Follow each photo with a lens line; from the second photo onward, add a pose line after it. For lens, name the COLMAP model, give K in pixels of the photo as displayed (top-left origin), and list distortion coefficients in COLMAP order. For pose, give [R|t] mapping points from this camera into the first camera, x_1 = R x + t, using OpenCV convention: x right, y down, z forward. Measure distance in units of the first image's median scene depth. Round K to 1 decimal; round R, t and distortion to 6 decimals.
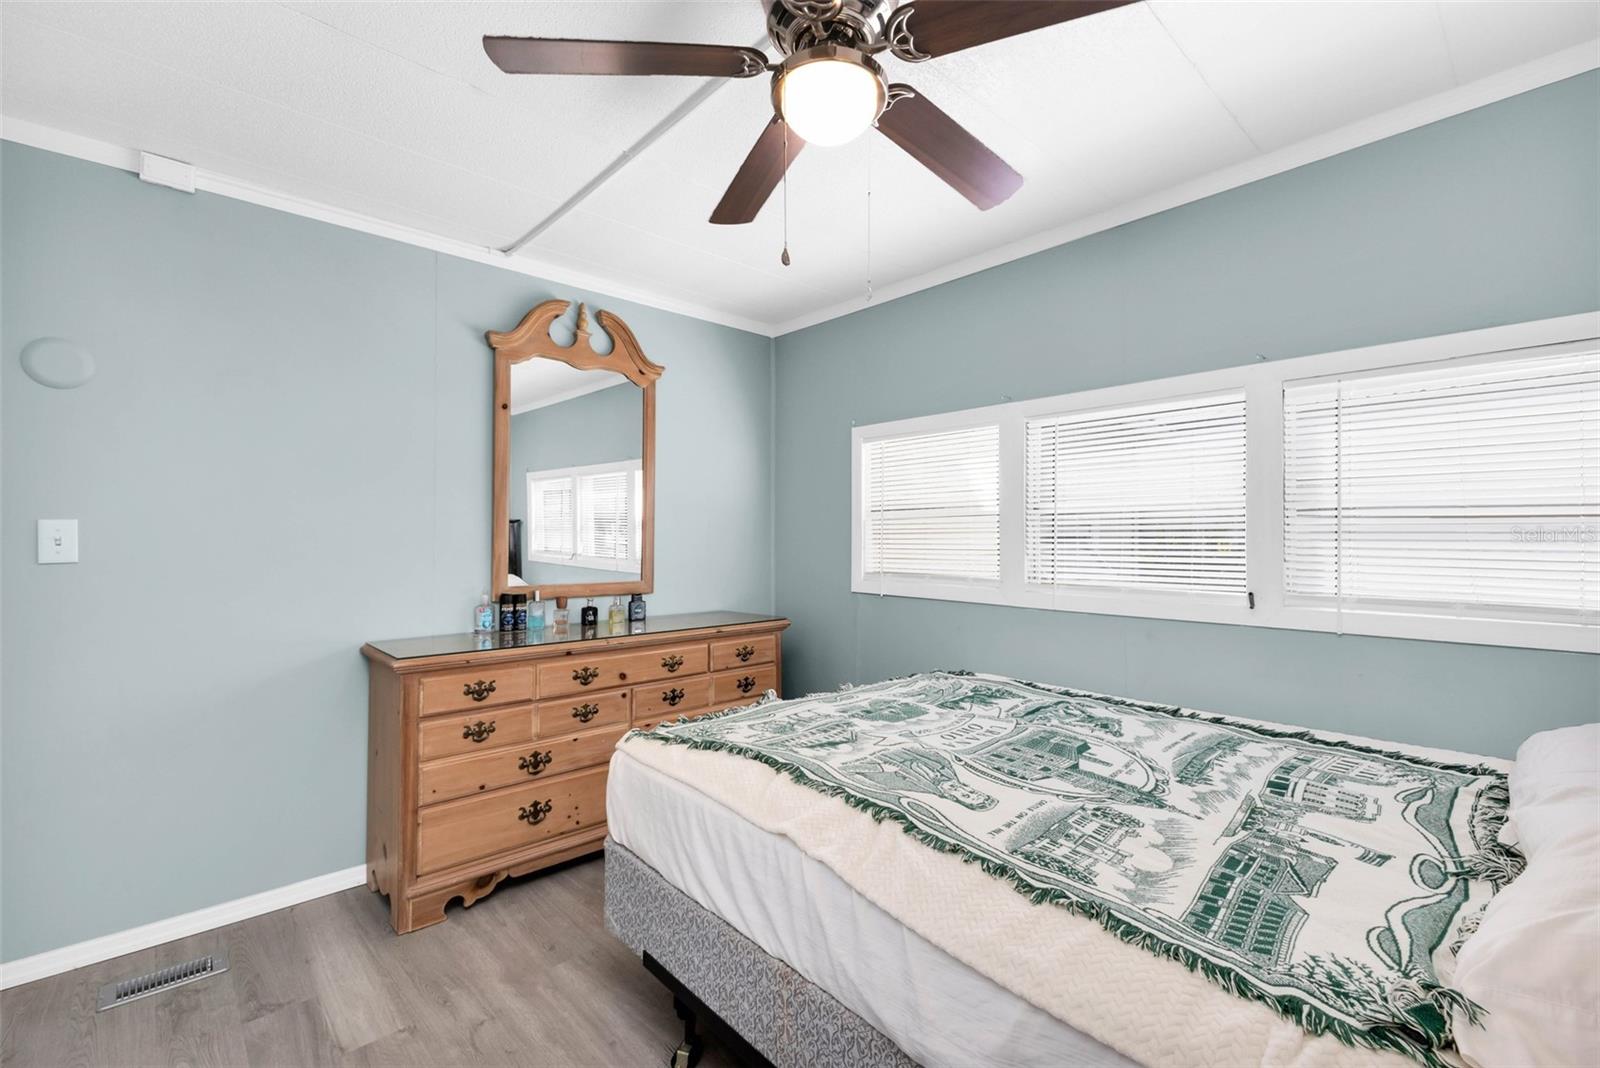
lens RADIAL K [[671.6, 0, 799.7], [0, 671.6, 532.5], [0, 0, 1]] dist [-0.000991, -0.000025]
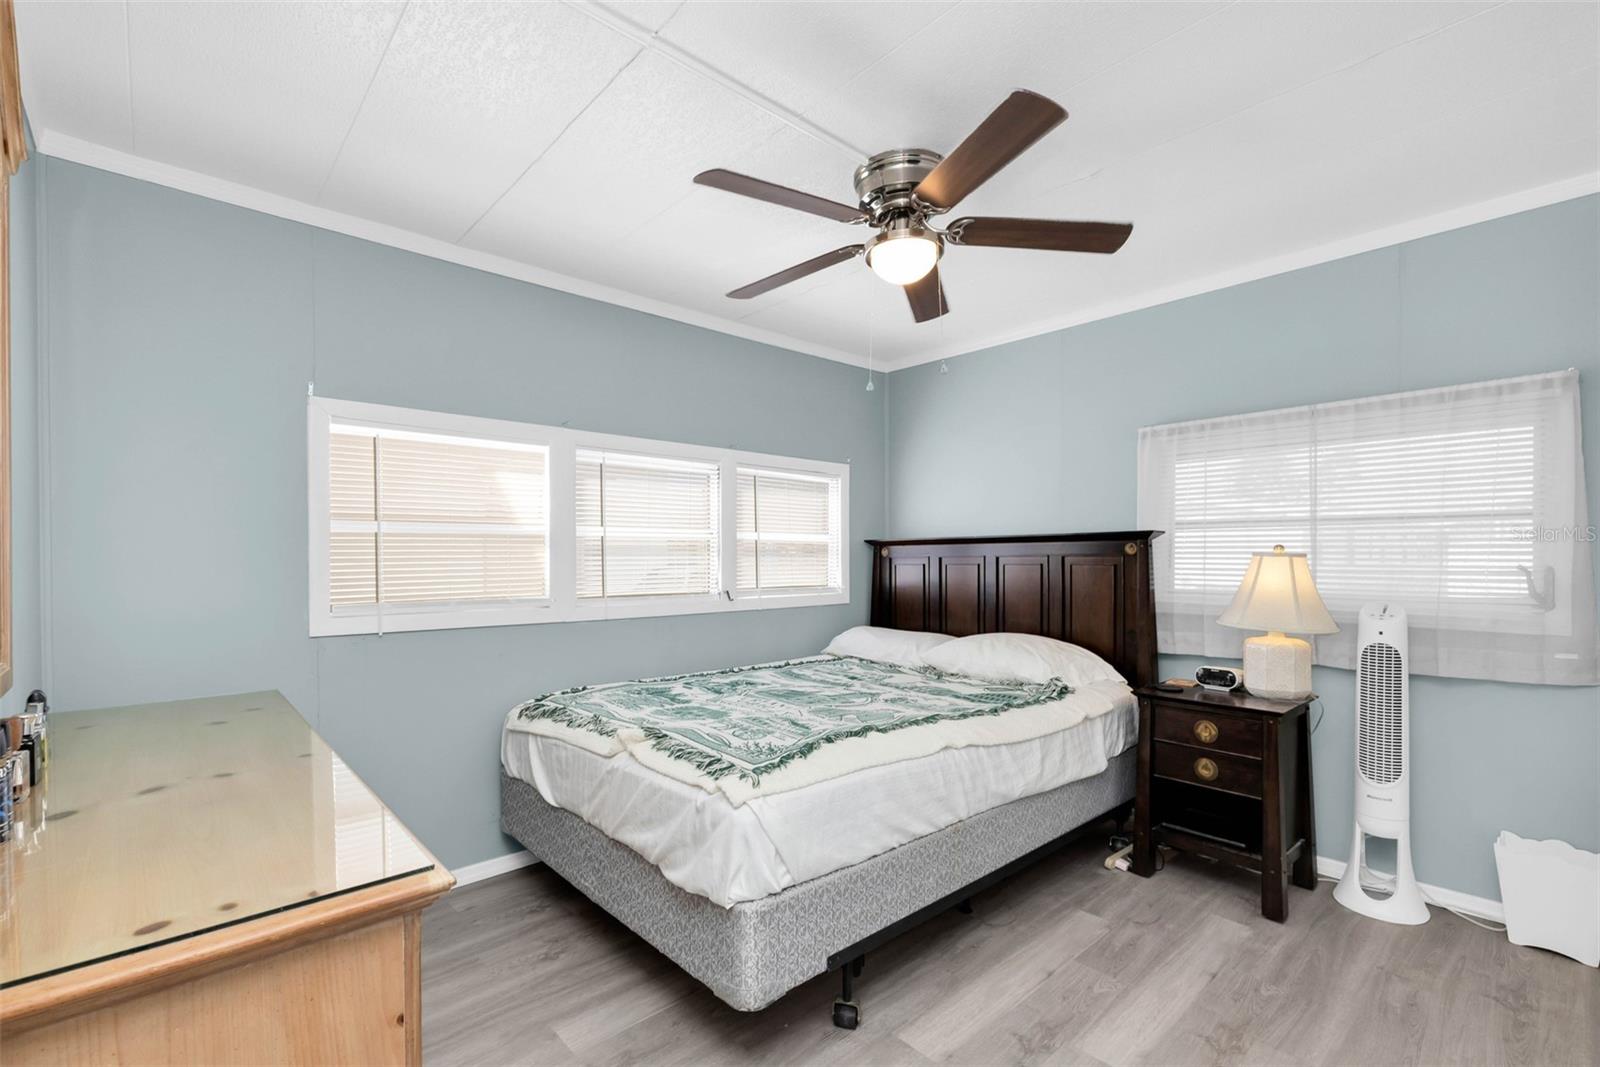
lens RADIAL K [[709.6, 0, 799.3], [0, 709.6, 550.2], [0, 0, 1]] dist [0.009603, -0.000971]
pose [[0.011128, 0.012614, 0.999859, -1.190559], [-0.007436, 0.999894, -0.012532, 0.012994], [-0.999910, -0.007296, 0.011220, 0.935826]]
